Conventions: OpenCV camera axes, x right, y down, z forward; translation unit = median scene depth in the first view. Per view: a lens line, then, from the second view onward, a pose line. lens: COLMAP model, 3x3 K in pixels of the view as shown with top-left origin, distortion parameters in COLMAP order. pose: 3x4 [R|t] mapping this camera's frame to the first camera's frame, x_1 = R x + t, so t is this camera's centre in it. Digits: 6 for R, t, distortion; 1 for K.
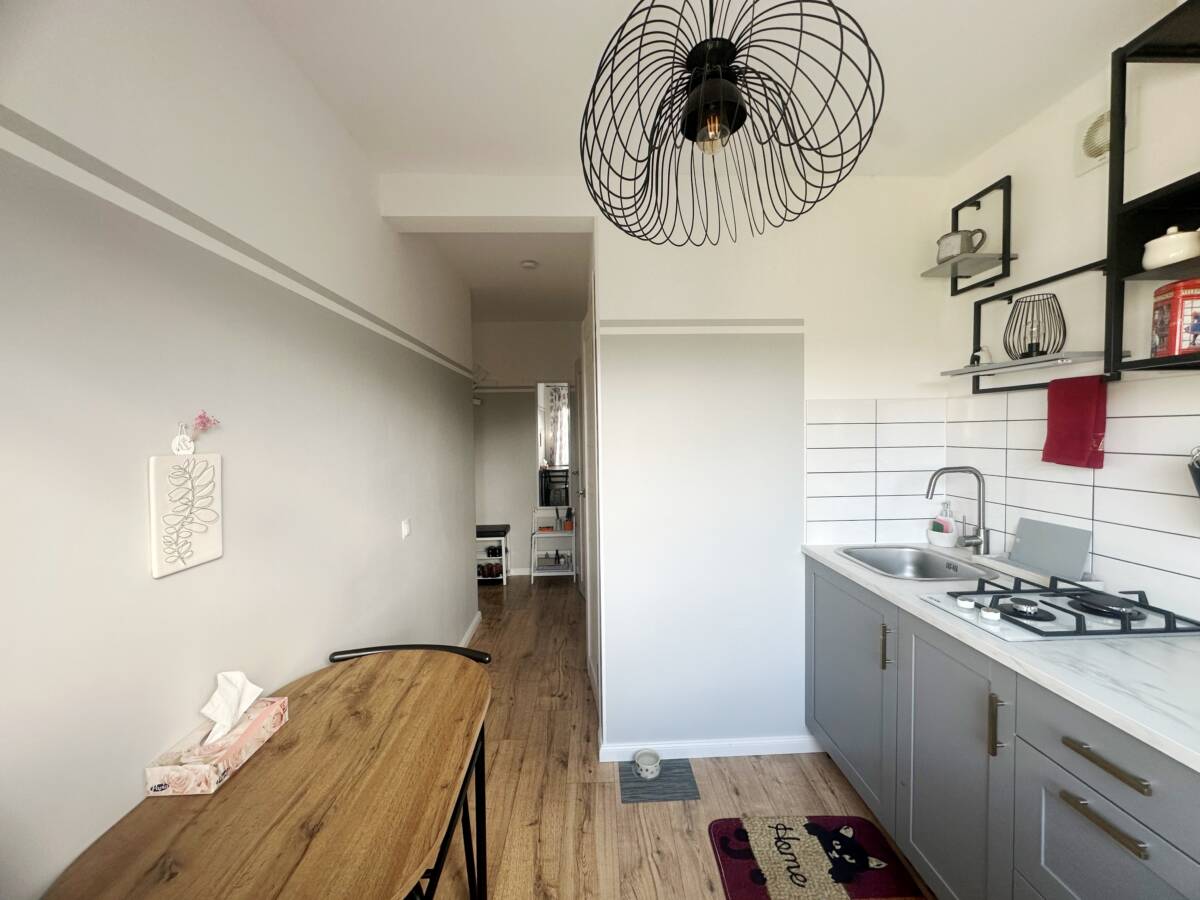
lens RADIAL K [[478.3, 0, 600.0], [0, 478.3, 450.0], [0, 0, 1]] dist [0.000987, 0.000373]
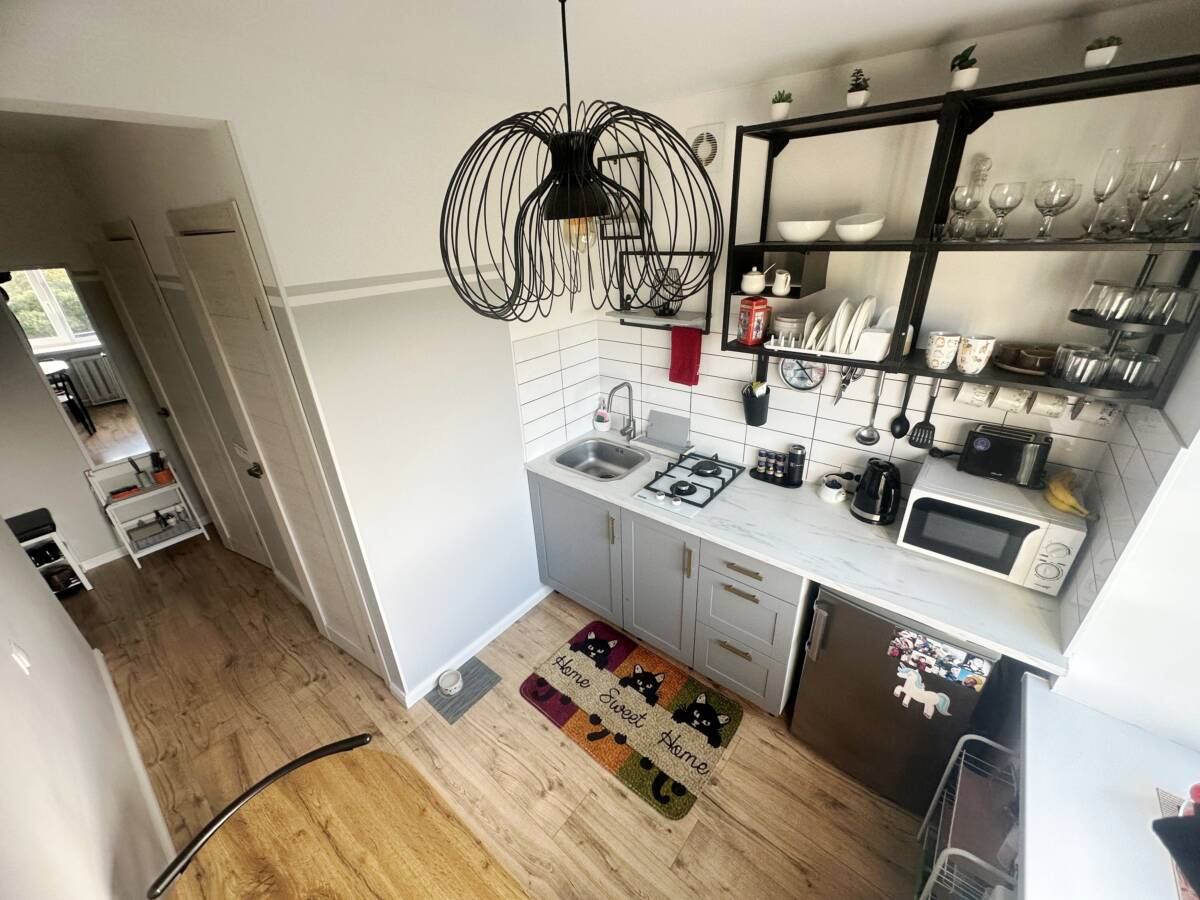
lens RADIAL K [[478.3, 0, 600.0], [0, 478.3, 450.0], [0, 0, 1]] dist [0.000987, 0.000373]
pose [[0.655187, -0.330517, 0.679330, -0.315743], [0.056726, 0.918203, 0.392027, -0.356657], [-0.753334, -0.218315, 0.620343, 0.148011]]
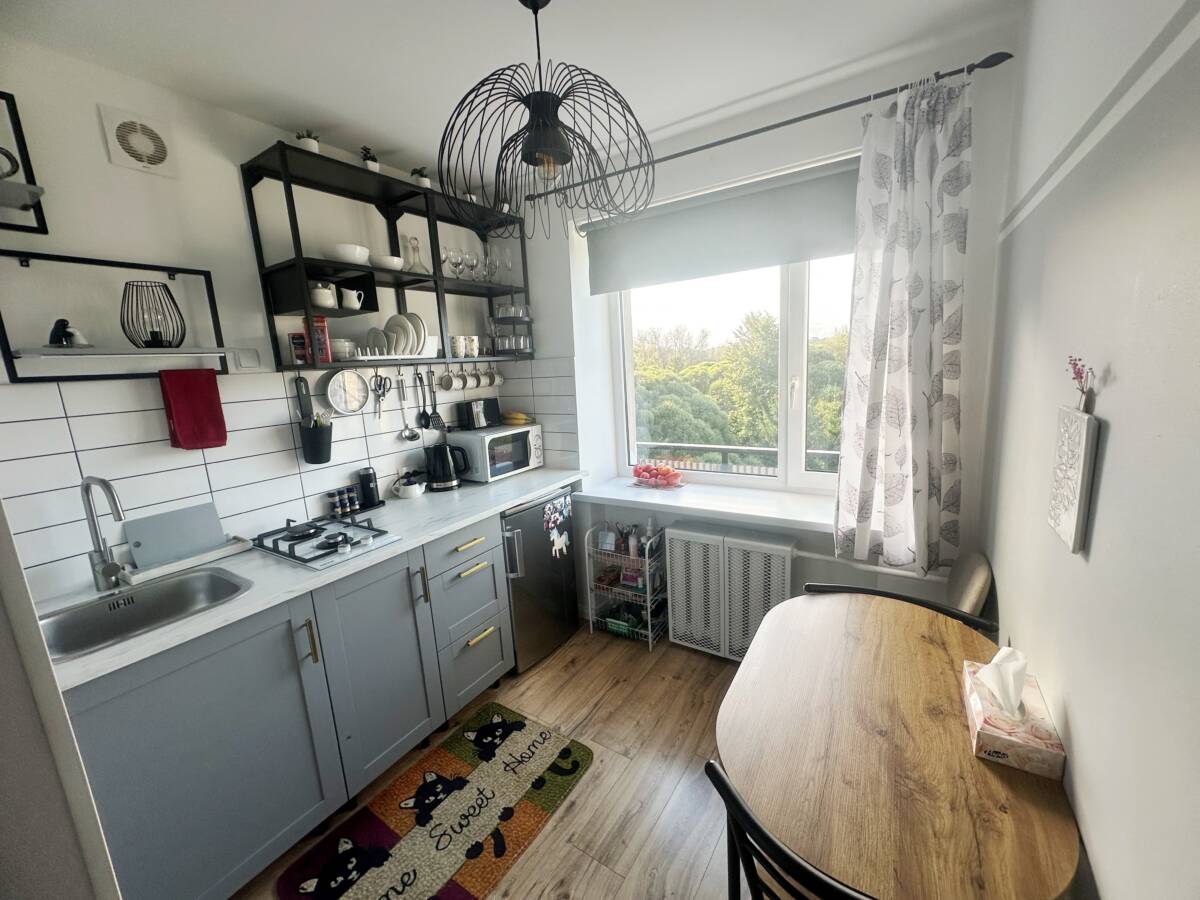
lens RADIAL K [[482.3, 0, 598.1], [0, 482.3, 448.3], [0, 0, 1]] dist [-0.000111, 0.000095]
pose [[-0.823195, -0.039630, 0.566374, -0.369355], [0.090735, 0.975557, 0.200140, -0.097200], [-0.560462, 0.216144, -0.799477, 1.219220]]
